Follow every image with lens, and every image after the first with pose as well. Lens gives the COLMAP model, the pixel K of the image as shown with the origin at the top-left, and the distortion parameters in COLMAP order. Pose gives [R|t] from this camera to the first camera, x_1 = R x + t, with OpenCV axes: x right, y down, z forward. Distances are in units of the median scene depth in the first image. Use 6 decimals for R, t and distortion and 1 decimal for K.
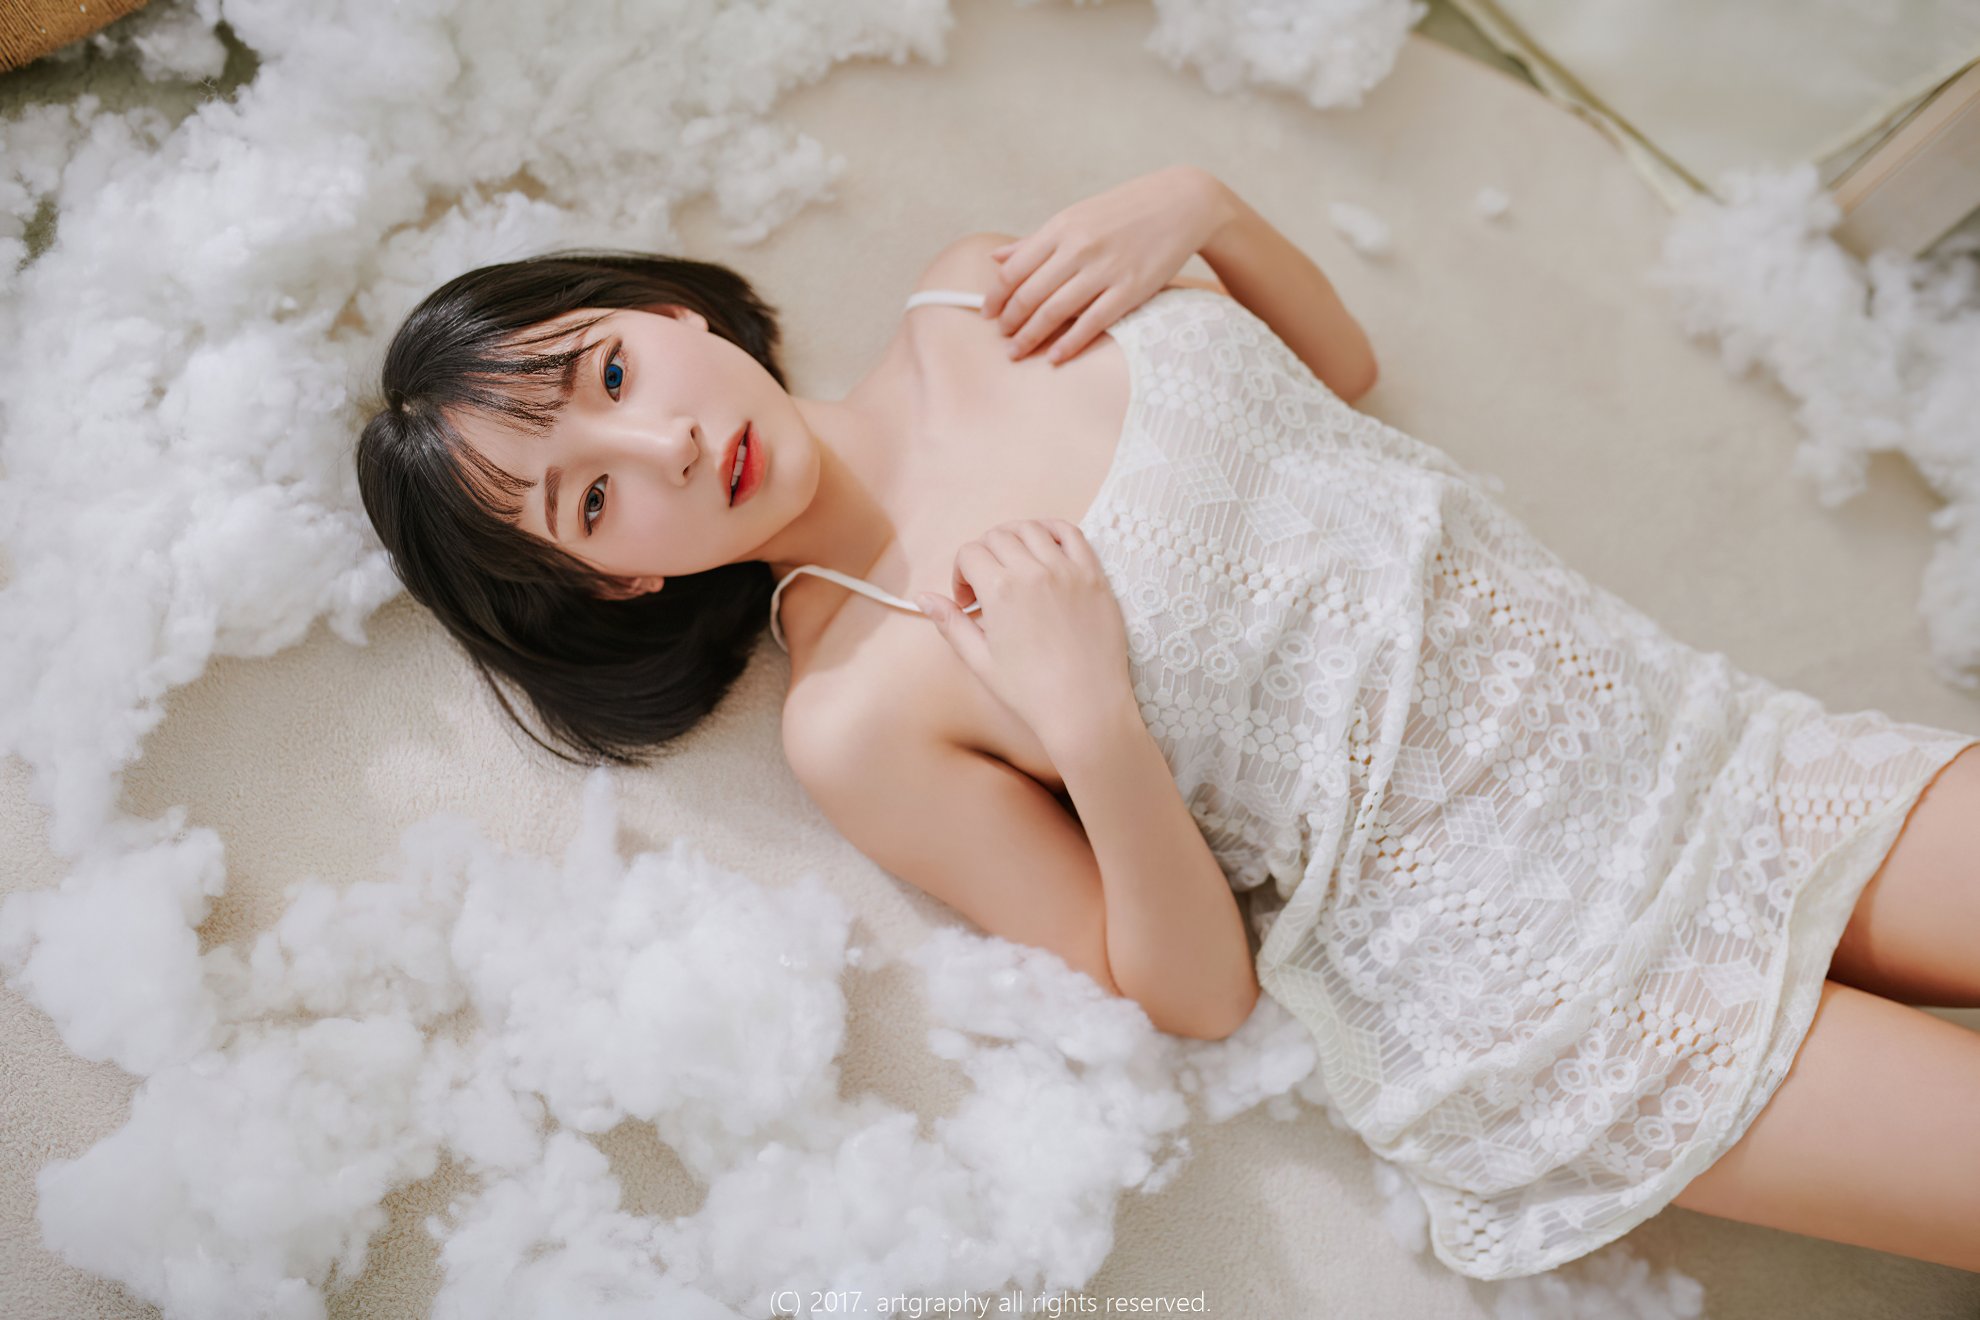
lens RADIAL K [[2024.8, 0, 990.0], [0, 2024.8, 660.0], [0, 0, 1]] dist [-0.090512, 0.195213]
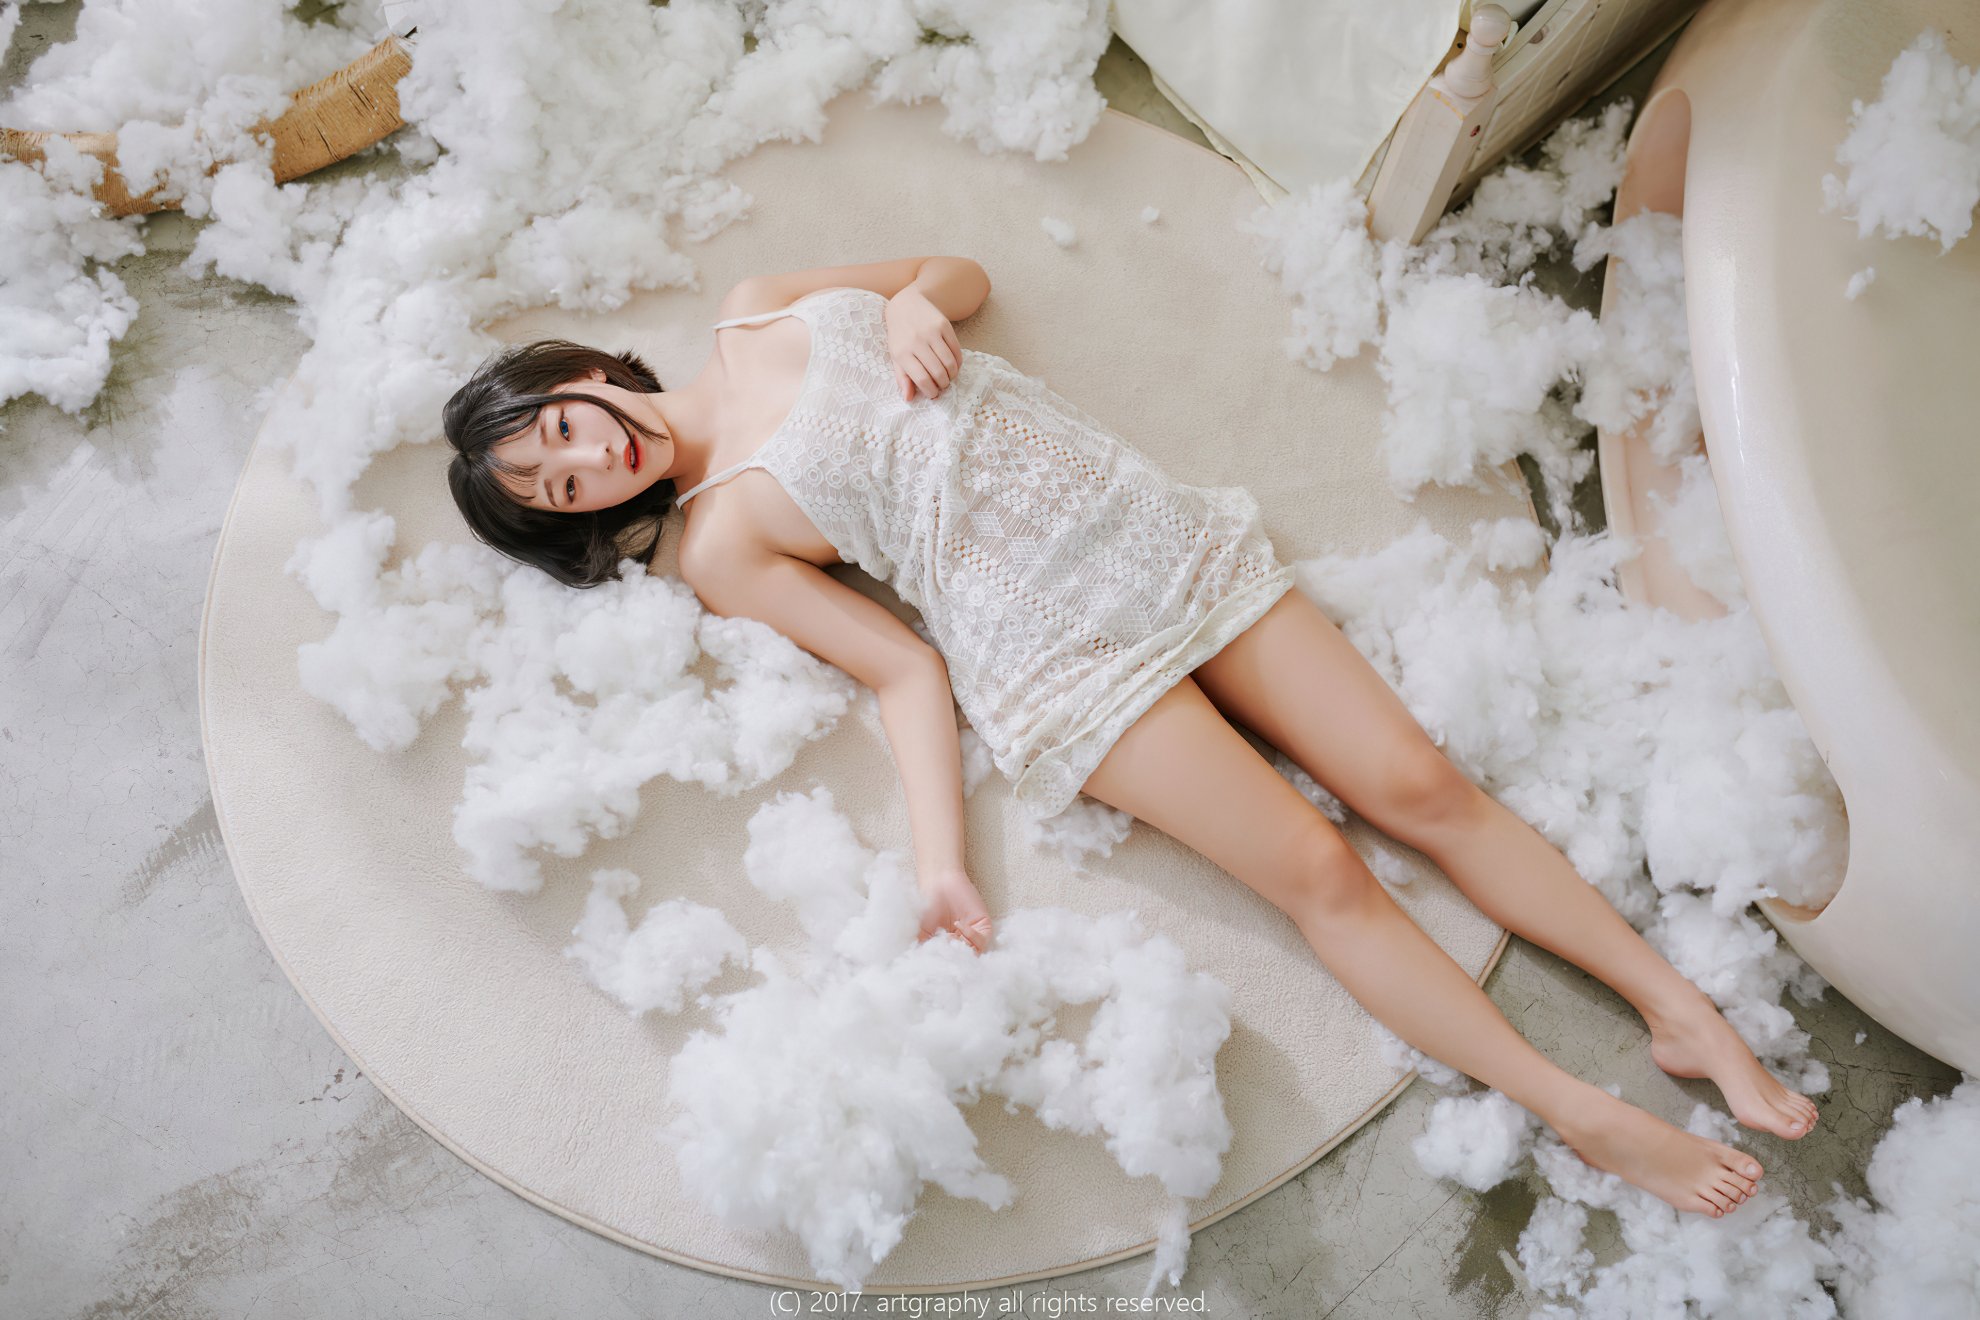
lens RADIAL K [[2024.8, 0, 990.0], [0, 2024.8, 660.0], [0, 0, 1]] dist [-0.090512, 0.195213]
pose [[0.972077, 0.033181, -0.232305, 0.634306], [-0.038648, 0.999072, -0.019020, 0.220841], [0.231459, 0.027467, 0.972457, -0.799308]]
